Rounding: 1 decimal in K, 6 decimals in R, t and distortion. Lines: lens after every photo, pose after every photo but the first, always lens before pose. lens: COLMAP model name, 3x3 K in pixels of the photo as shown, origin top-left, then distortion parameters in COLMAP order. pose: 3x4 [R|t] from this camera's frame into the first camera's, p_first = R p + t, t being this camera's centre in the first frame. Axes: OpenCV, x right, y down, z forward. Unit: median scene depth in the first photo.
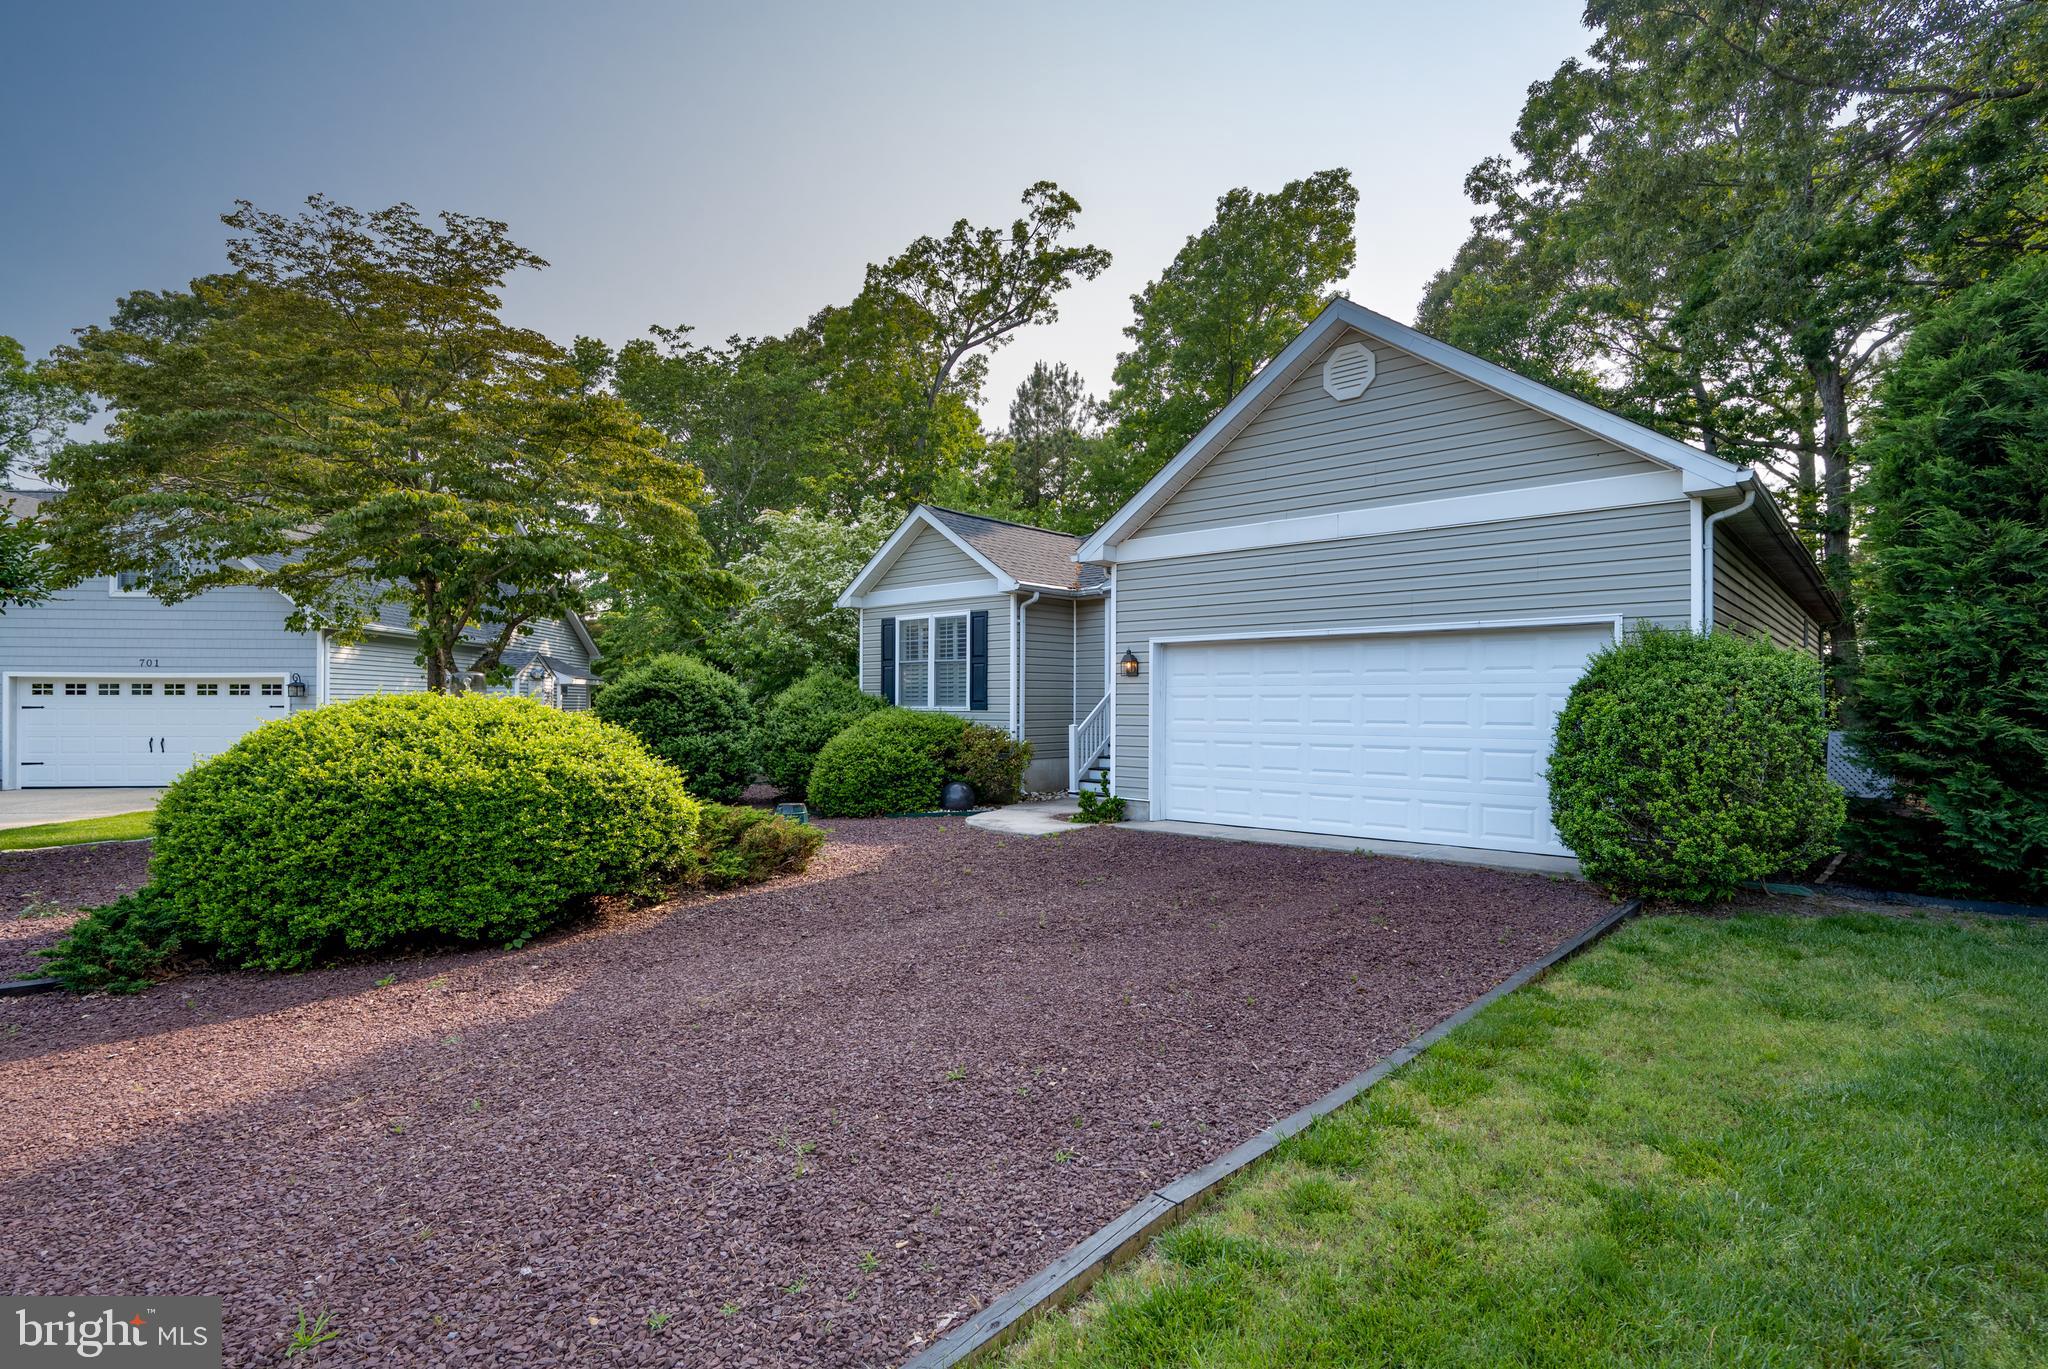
lens RADIAL K [[1000.0, 0, 1024.0], [0, 1000.0, 684.5], [0, 0, 1]] dist [-0.001634, -0.000164]
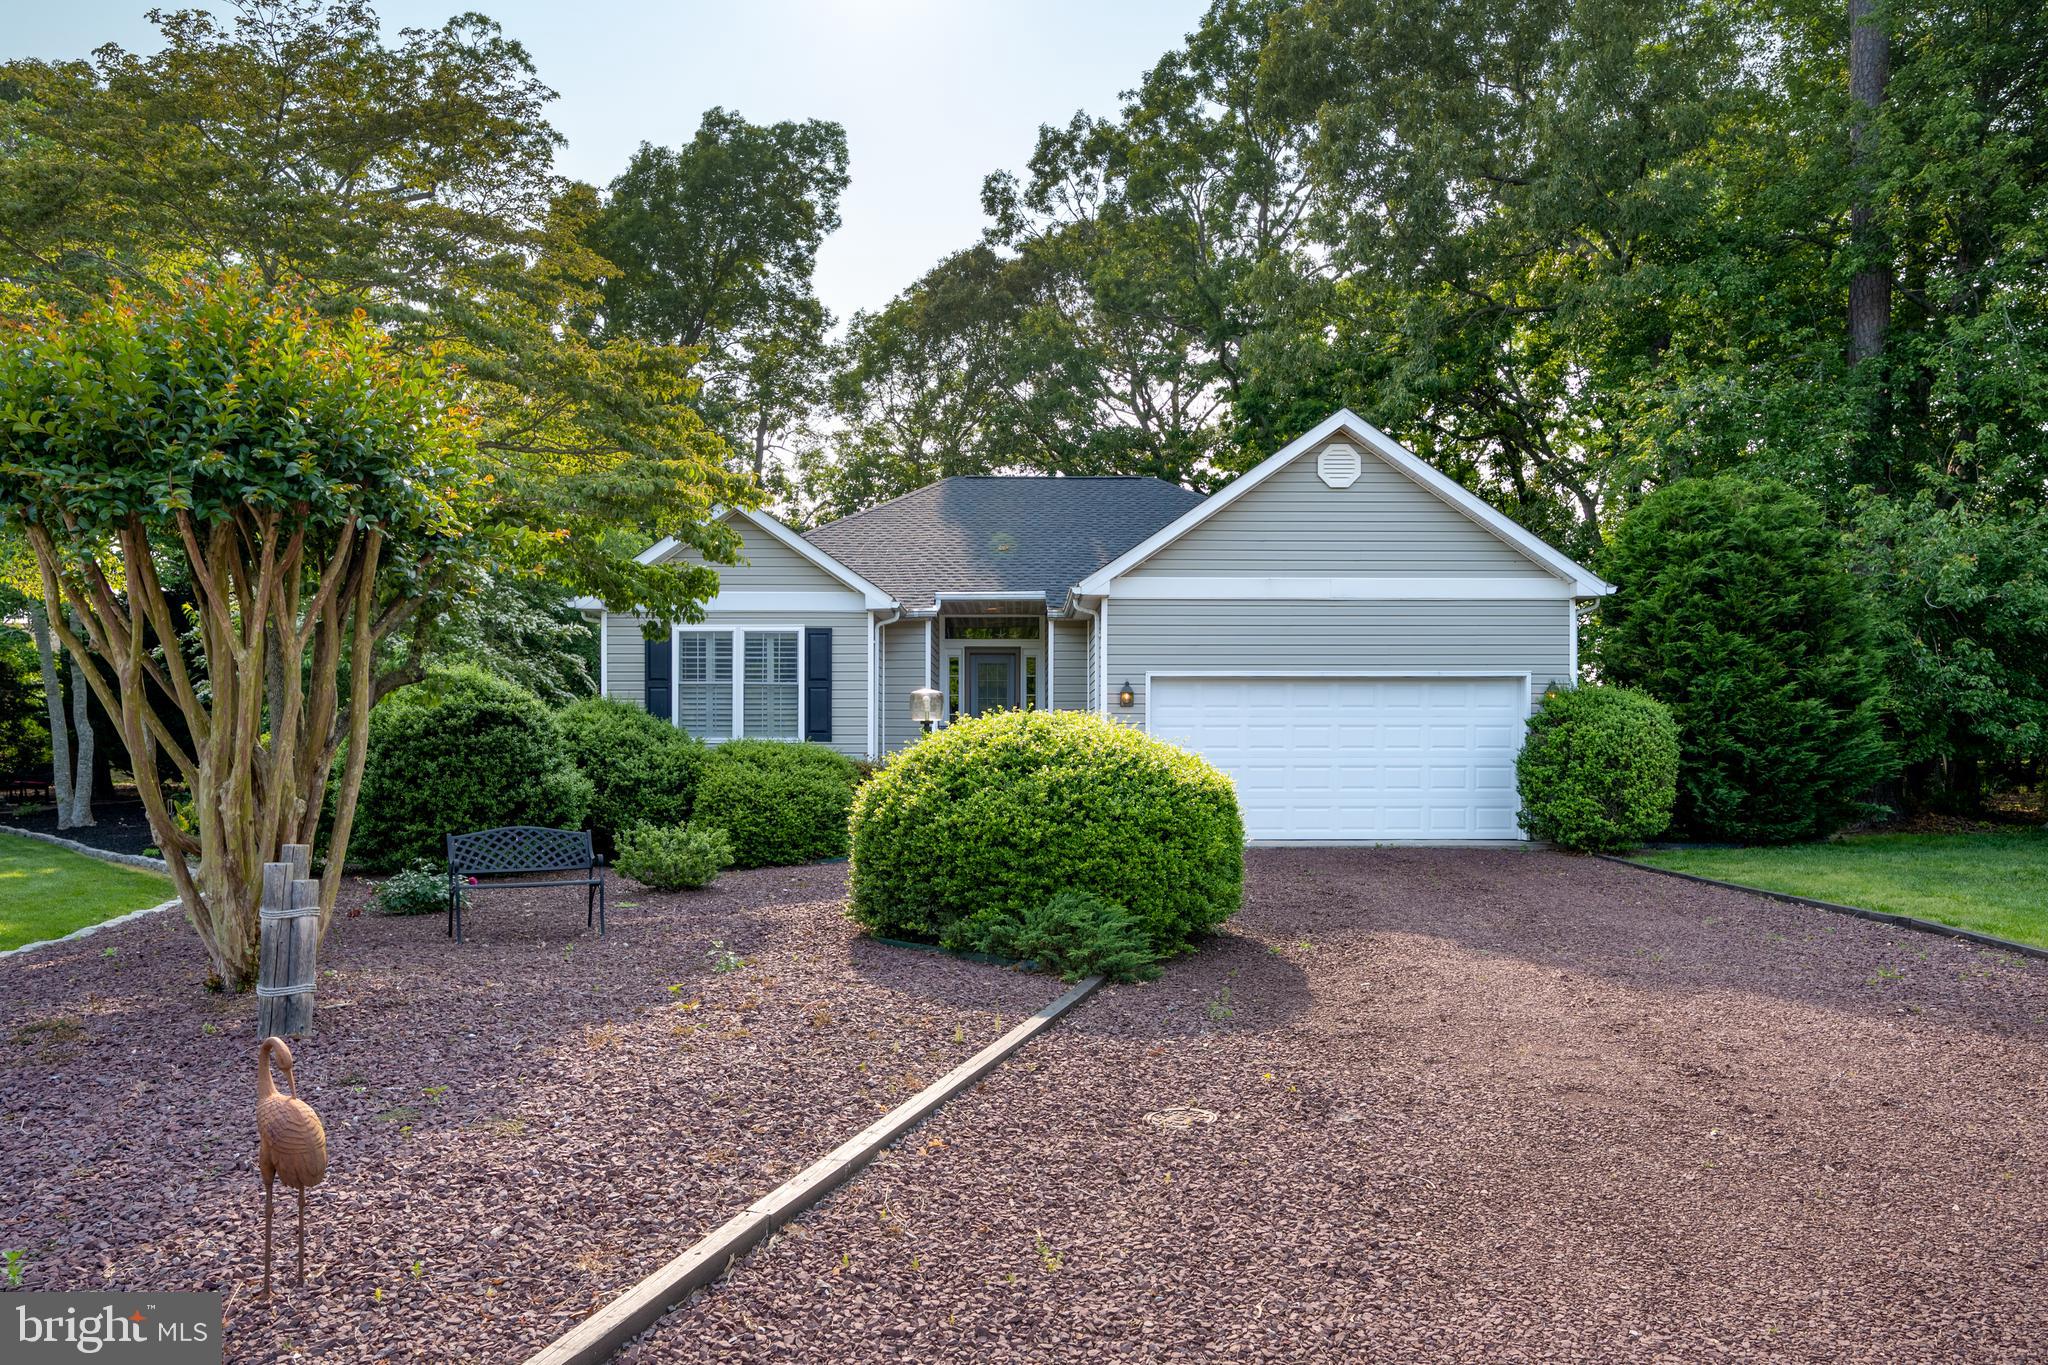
lens RADIAL K [[1412.4, 0, 1020.0], [0, 1412.4, 691.4], [0, 0, 1]] dist [0.002069, 0.000079]
pose [[0.736244, 0.022786, 0.676332, -0.769840], [-0.009525, 0.999683, -0.023311, 0.008800], [-0.676649, 0.010721, 0.736228, -0.015511]]
